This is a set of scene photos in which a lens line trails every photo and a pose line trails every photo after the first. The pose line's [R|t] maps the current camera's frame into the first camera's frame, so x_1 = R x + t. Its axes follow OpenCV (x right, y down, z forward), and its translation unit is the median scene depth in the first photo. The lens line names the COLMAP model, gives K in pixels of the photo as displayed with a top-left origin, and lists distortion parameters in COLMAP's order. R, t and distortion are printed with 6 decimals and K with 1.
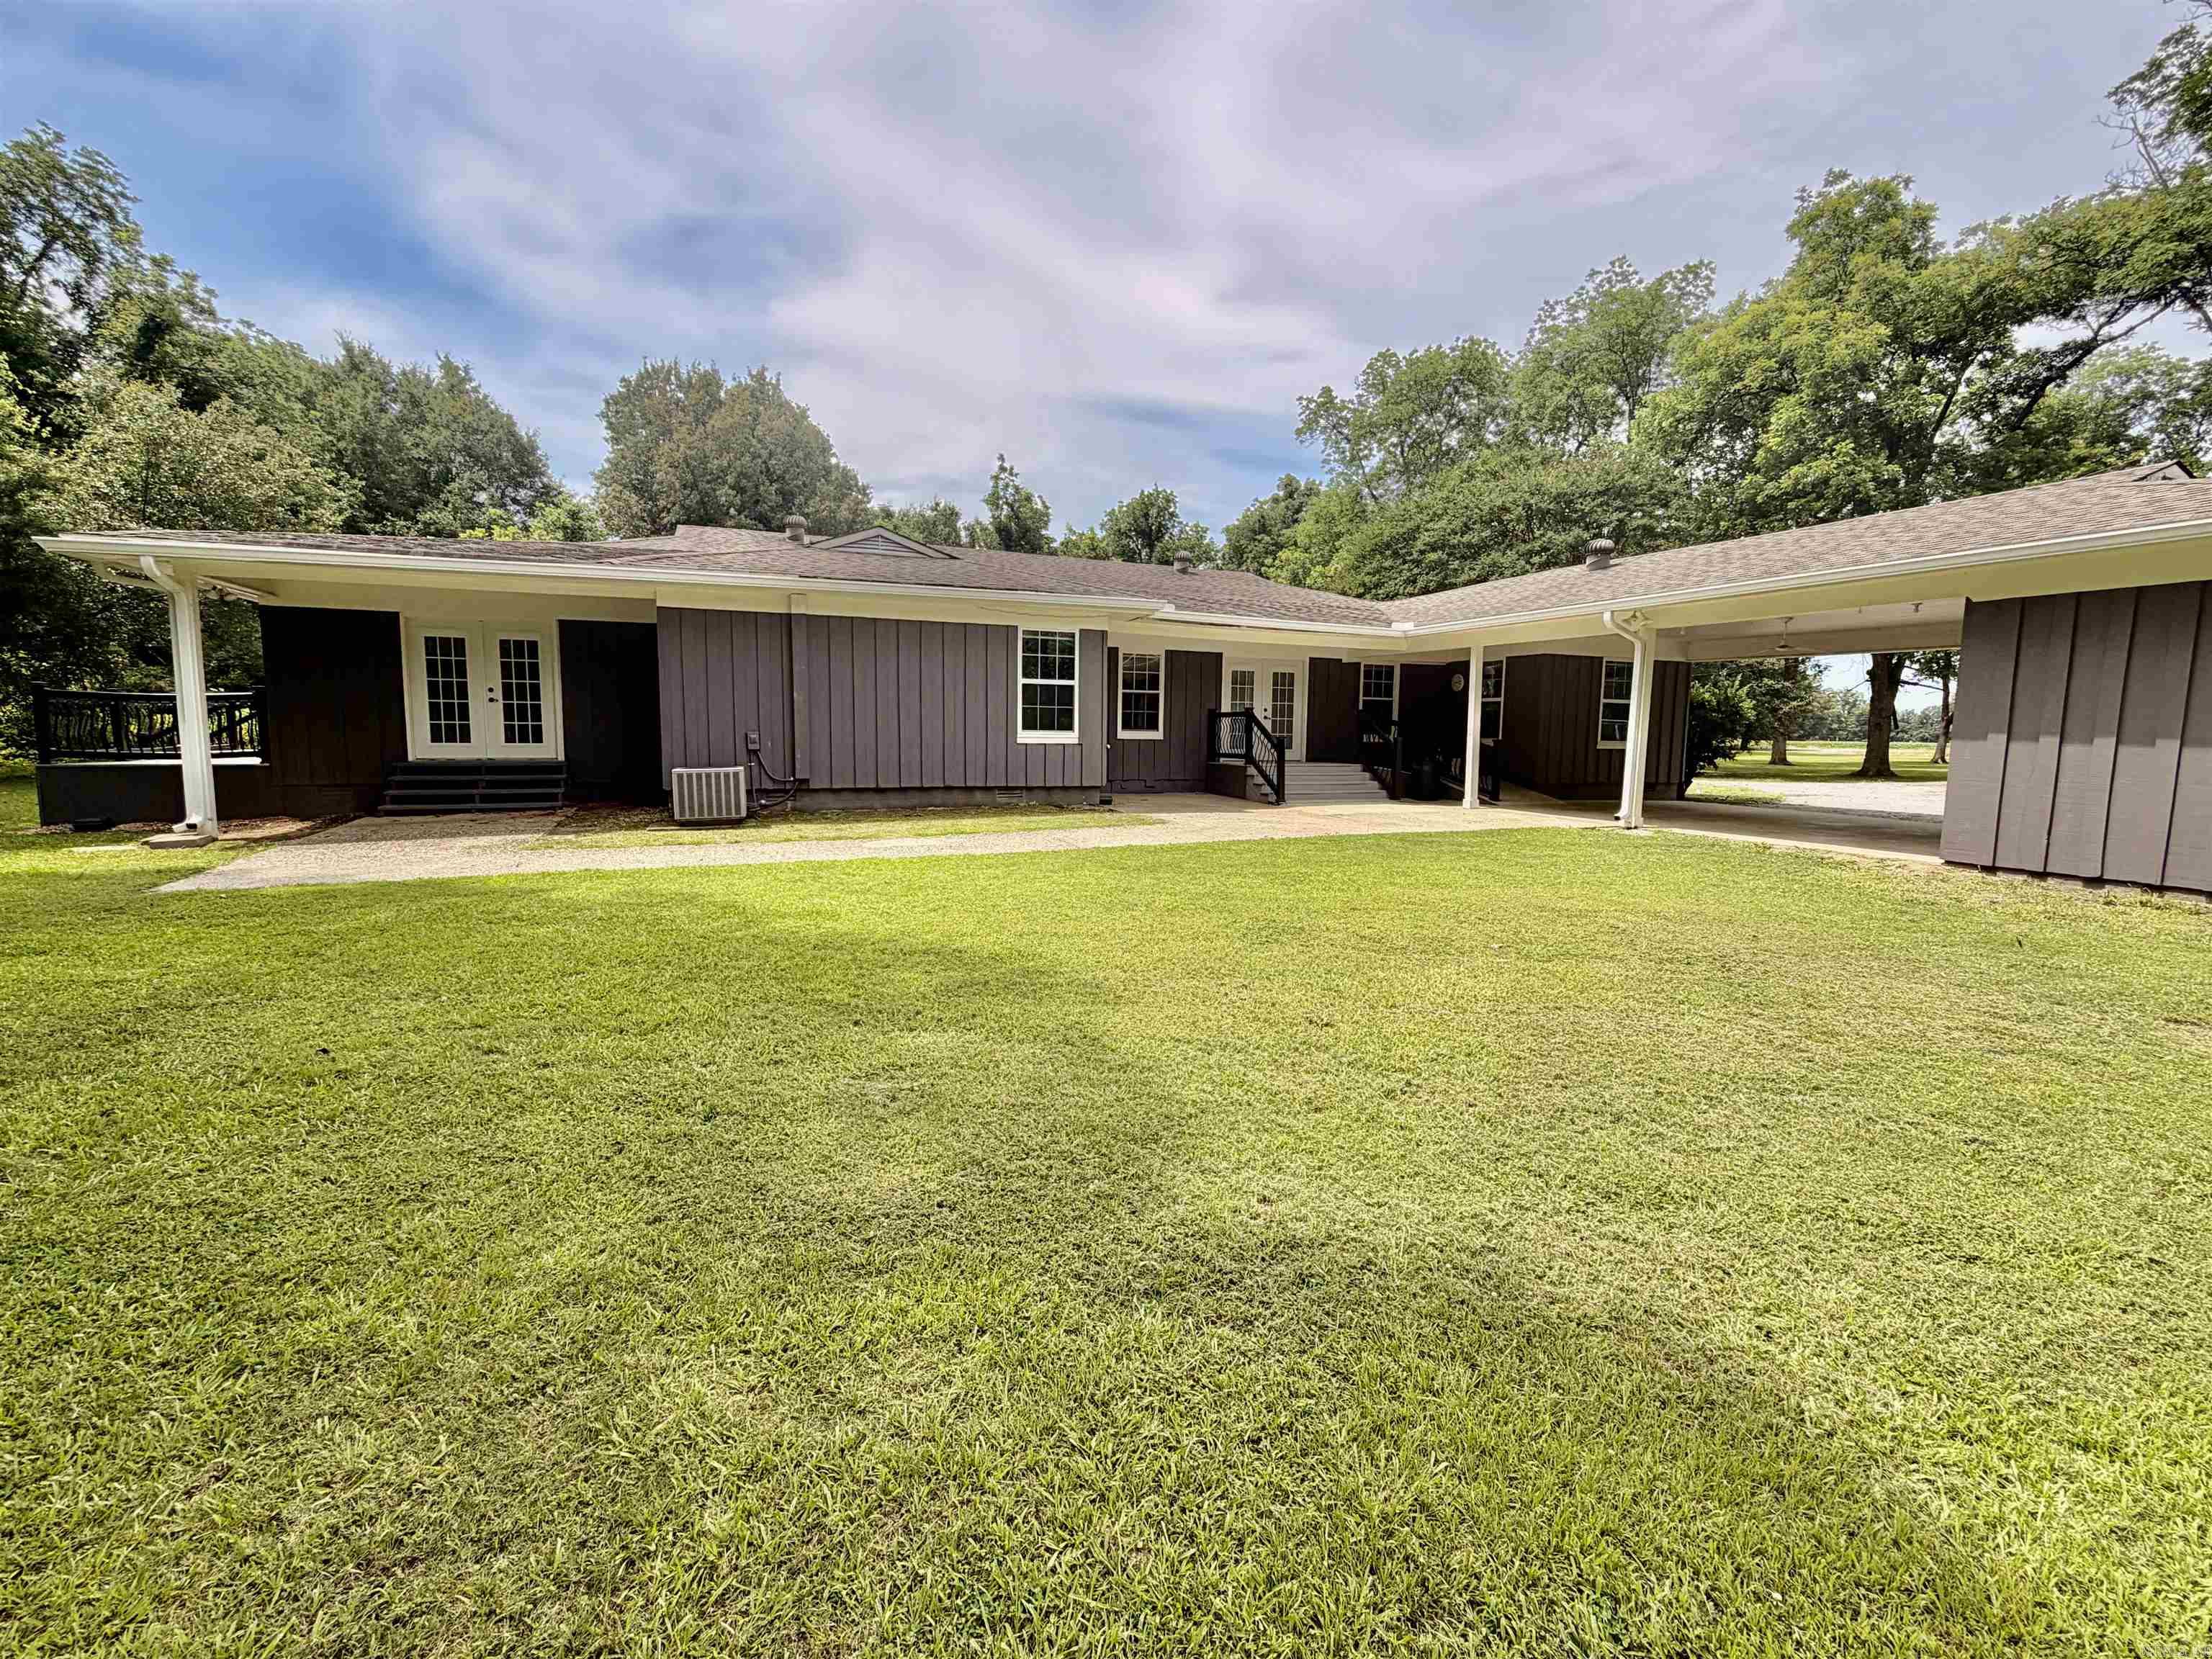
lens RADIAL K [[1003.4, 0, 1106.3], [0, 1003.4, 829.9], [0, 0, 1]] dist [-0.008707, 0.001982]
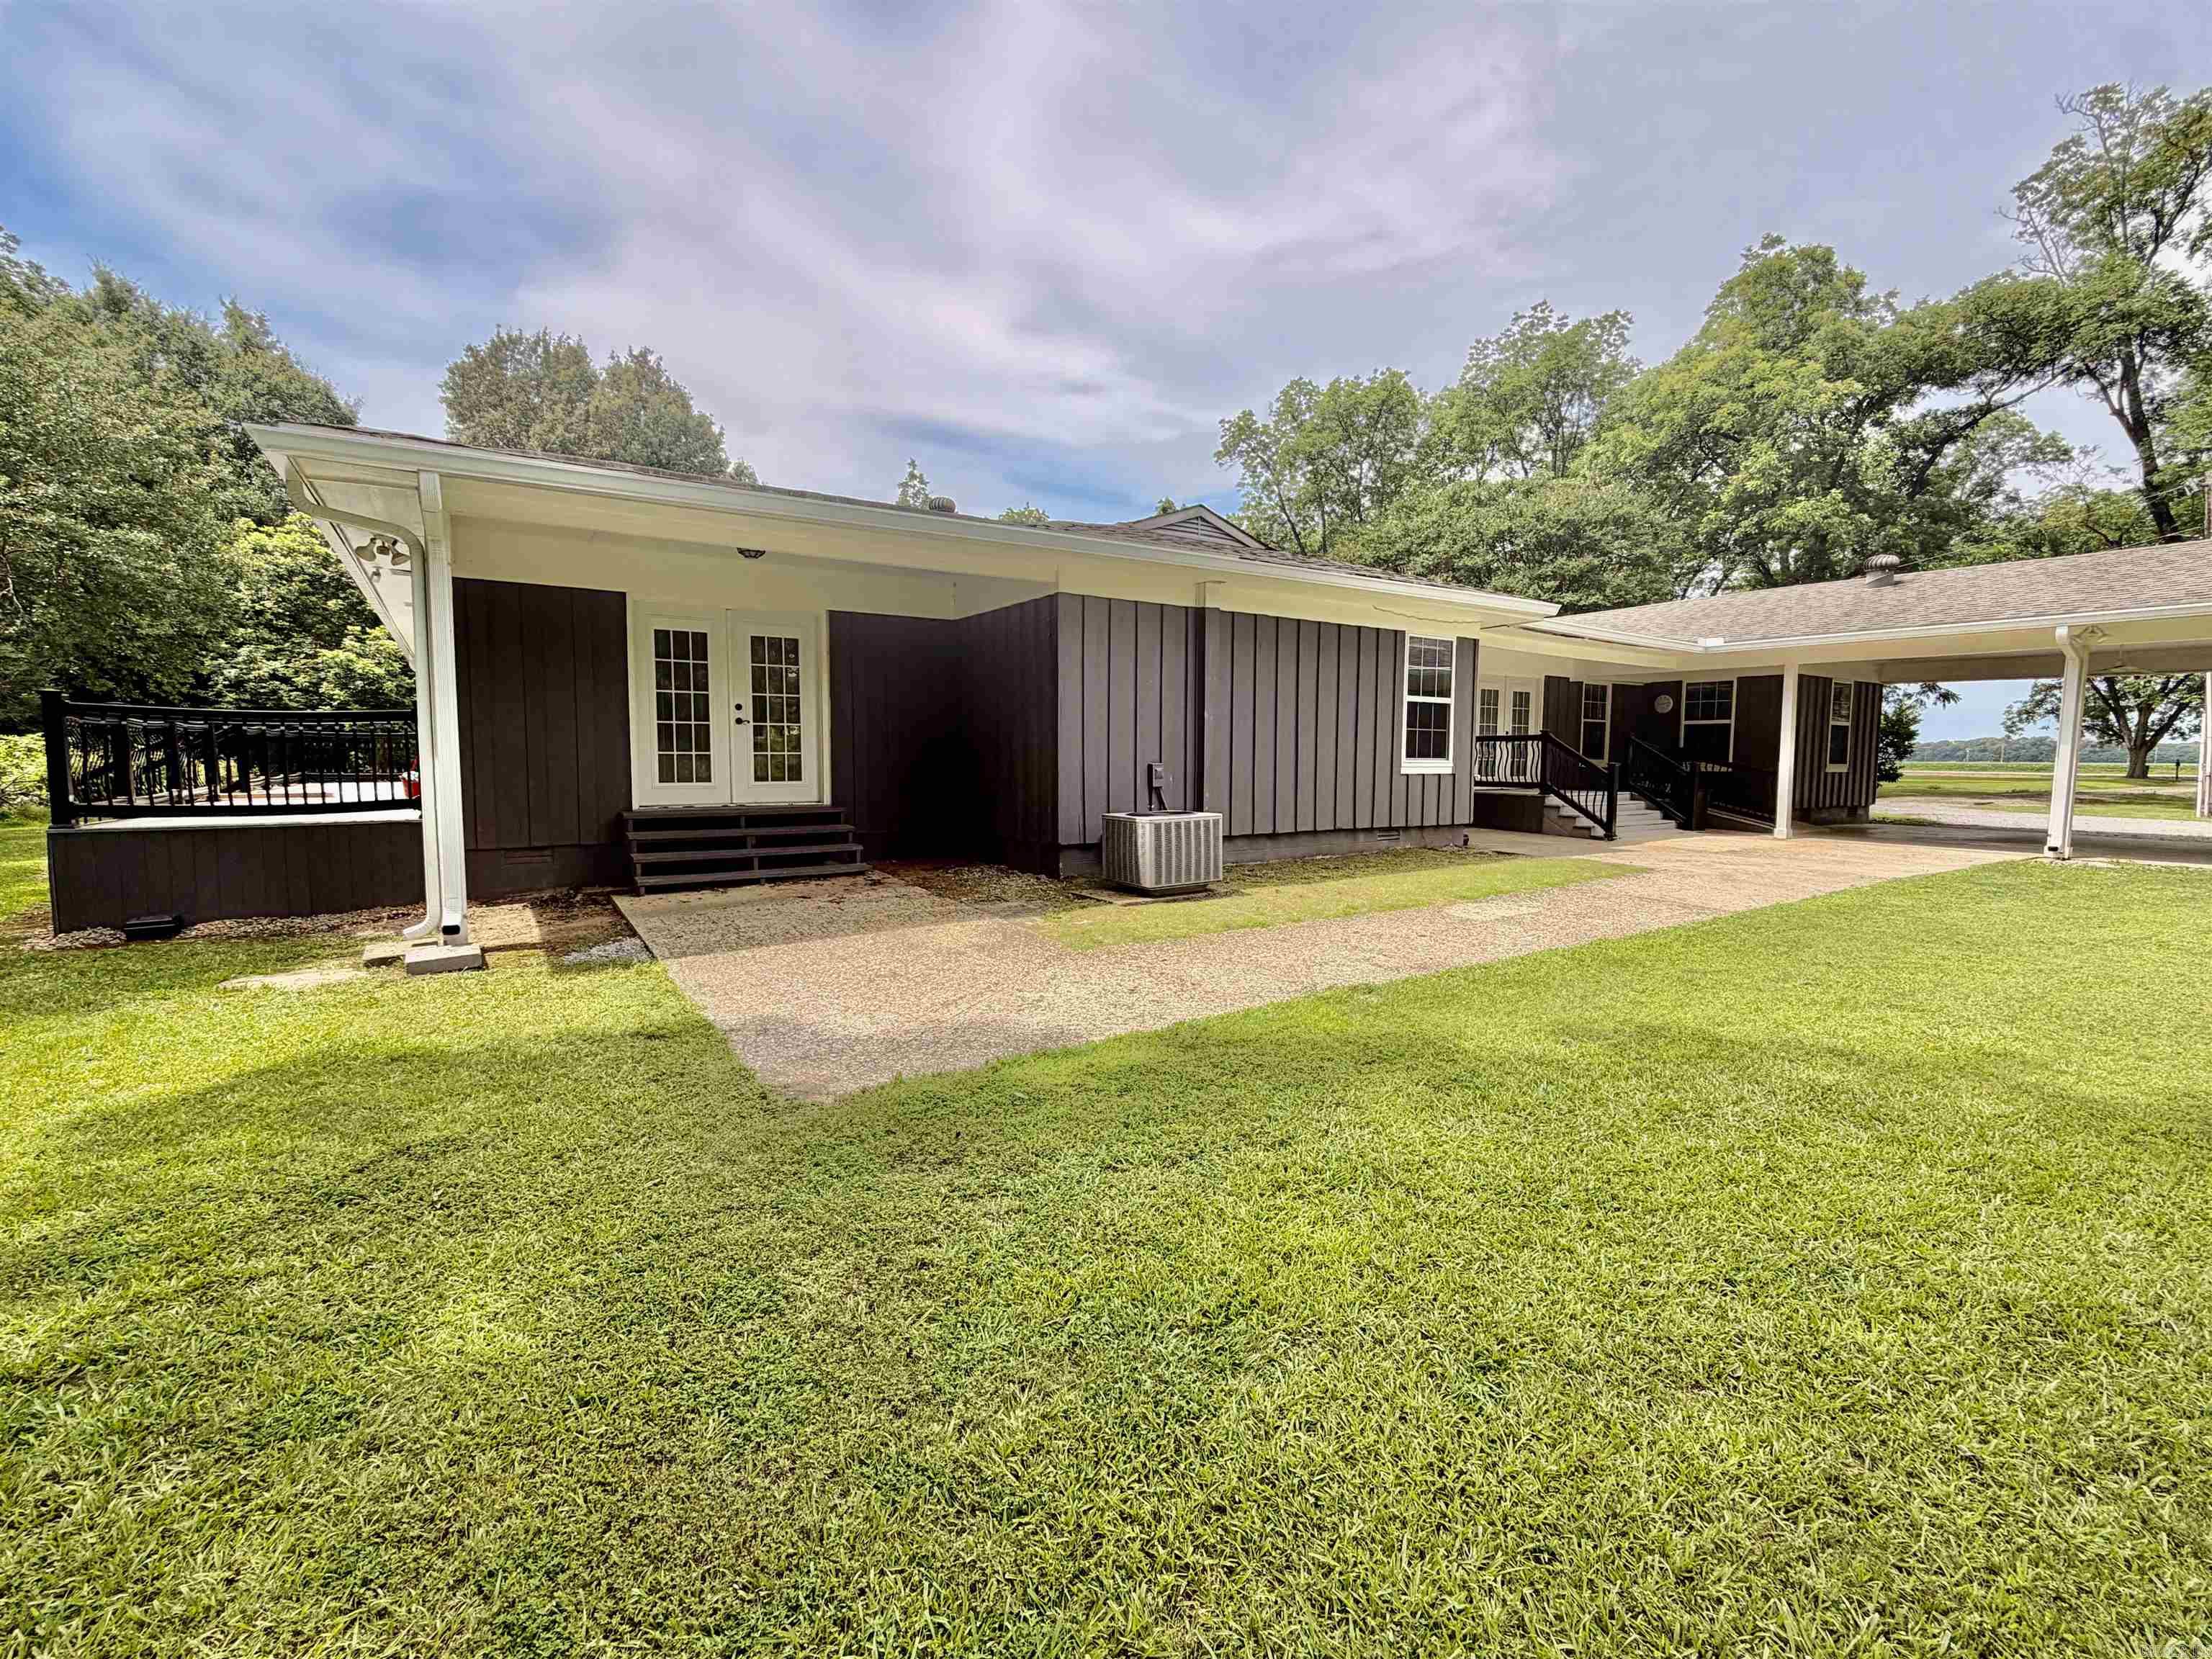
lens RADIAL K [[1003.4, 0, 1105.0], [0, 1003.4, 834.1], [0, 0, 1]] dist [-0.008707, 0.001982]
pose [[0.977050, -0.024847, 0.211554, -0.230332], [0.029445, 0.999393, -0.018612, -0.013176], [-0.210963, 0.024414, 0.977189, 0.113962]]
